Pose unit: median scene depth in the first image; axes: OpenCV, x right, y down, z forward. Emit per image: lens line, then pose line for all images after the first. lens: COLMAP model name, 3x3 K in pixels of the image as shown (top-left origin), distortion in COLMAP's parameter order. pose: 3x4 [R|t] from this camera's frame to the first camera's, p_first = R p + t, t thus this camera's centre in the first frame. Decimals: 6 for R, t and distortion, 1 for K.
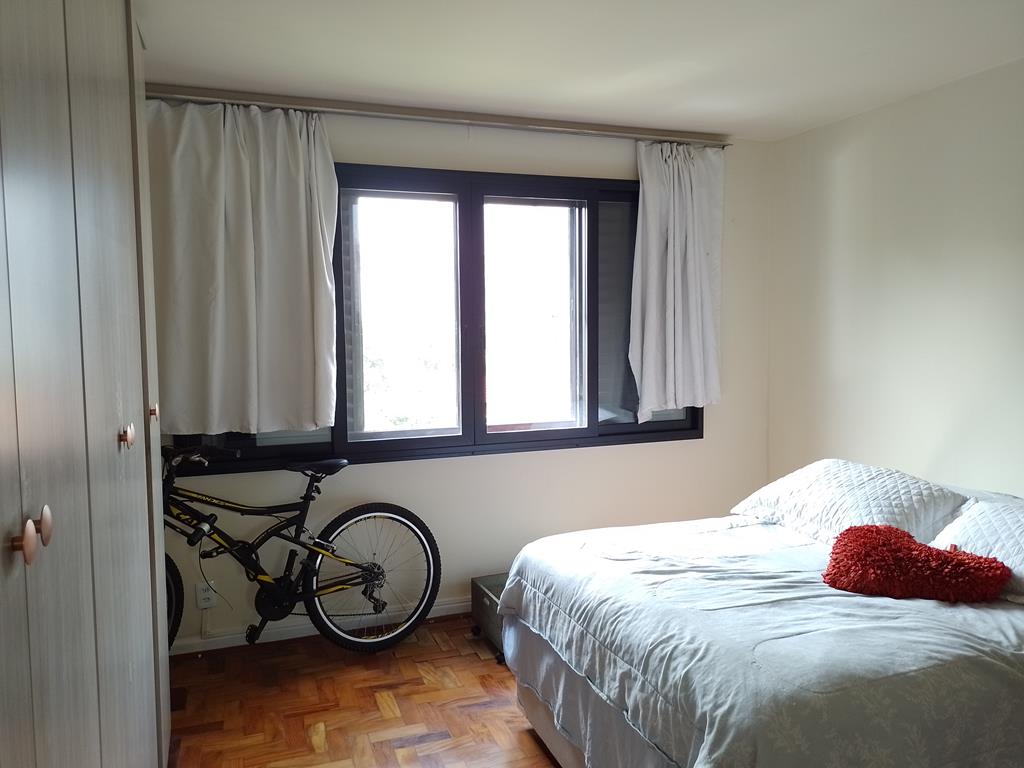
lens RADIAL K [[764.5, 0, 516.2], [0, 764.5, 377.5], [0, 0, 1]] dist [0.034908, -0.042046]
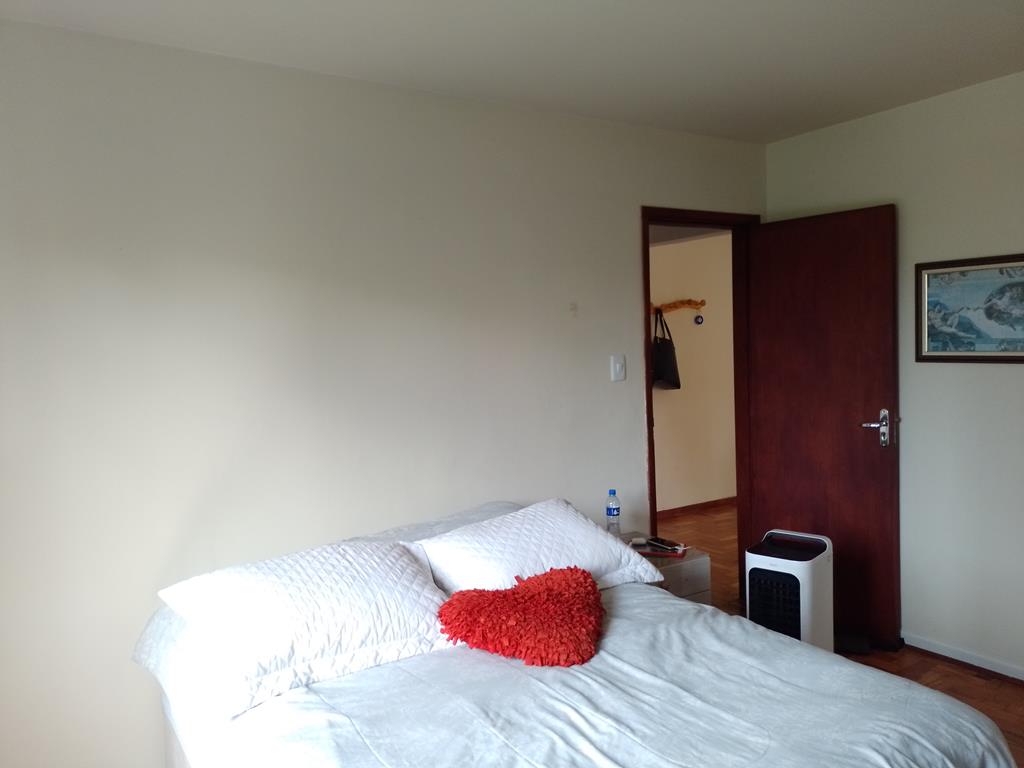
lens RADIAL K [[764.5, 0, 516.5], [0, 764.5, 383.4], [0, 0, 1]] dist [0.034908, -0.042046]
pose [[-0.225489, -0.046421, 0.973139, -0.248036], [0.109145, 0.991372, 0.072582, -0.063887], [-0.968113, 0.122580, -0.218477, 0.835056]]
